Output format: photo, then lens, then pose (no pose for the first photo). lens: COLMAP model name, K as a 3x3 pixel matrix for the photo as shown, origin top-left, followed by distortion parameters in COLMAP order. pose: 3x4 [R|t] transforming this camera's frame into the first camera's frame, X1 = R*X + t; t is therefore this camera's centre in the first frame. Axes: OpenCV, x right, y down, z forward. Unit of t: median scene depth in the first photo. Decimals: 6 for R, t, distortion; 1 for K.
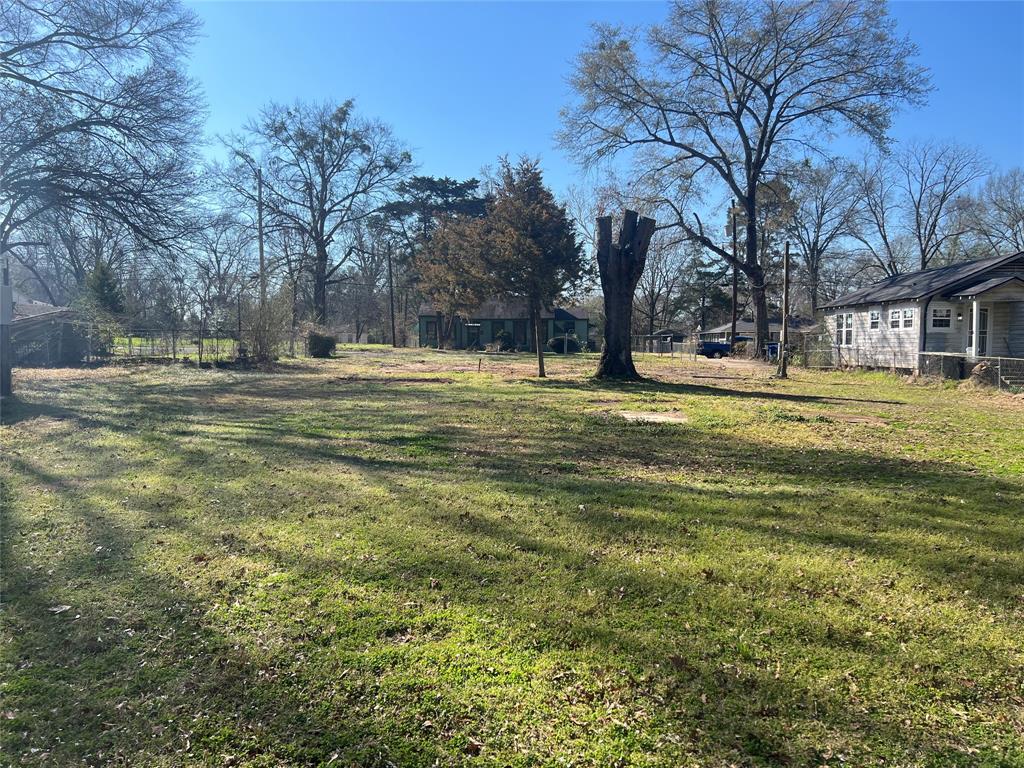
lens RADIAL K [[773.8, 0, 510.3], [0, 773.8, 385.3], [0, 0, 1]] dist [0.053471, -0.033431]
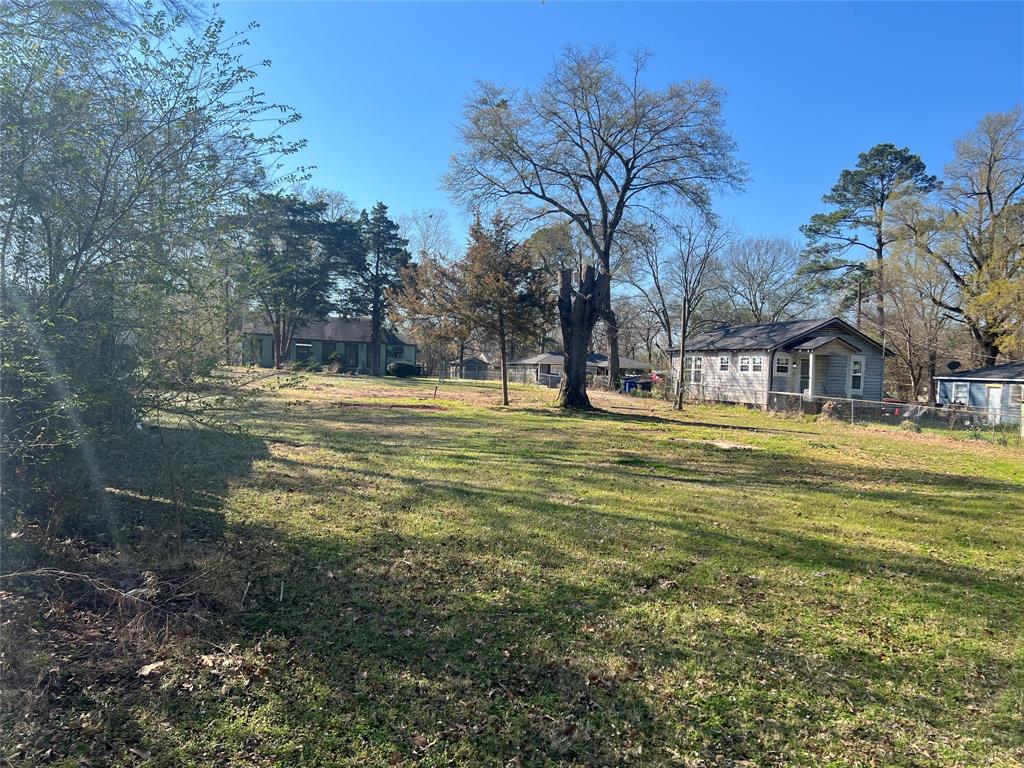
lens RADIAL K [[773.8, 0, 506.9], [0, 773.8, 389.9], [0, 0, 1]] dist [0.053471, -0.033431]
pose [[0.945581, 0.028600, 0.324126, -0.241838], [-0.021788, 0.999459, -0.024627, -0.003930], [-0.324655, 0.016225, 0.945693, -0.047515]]
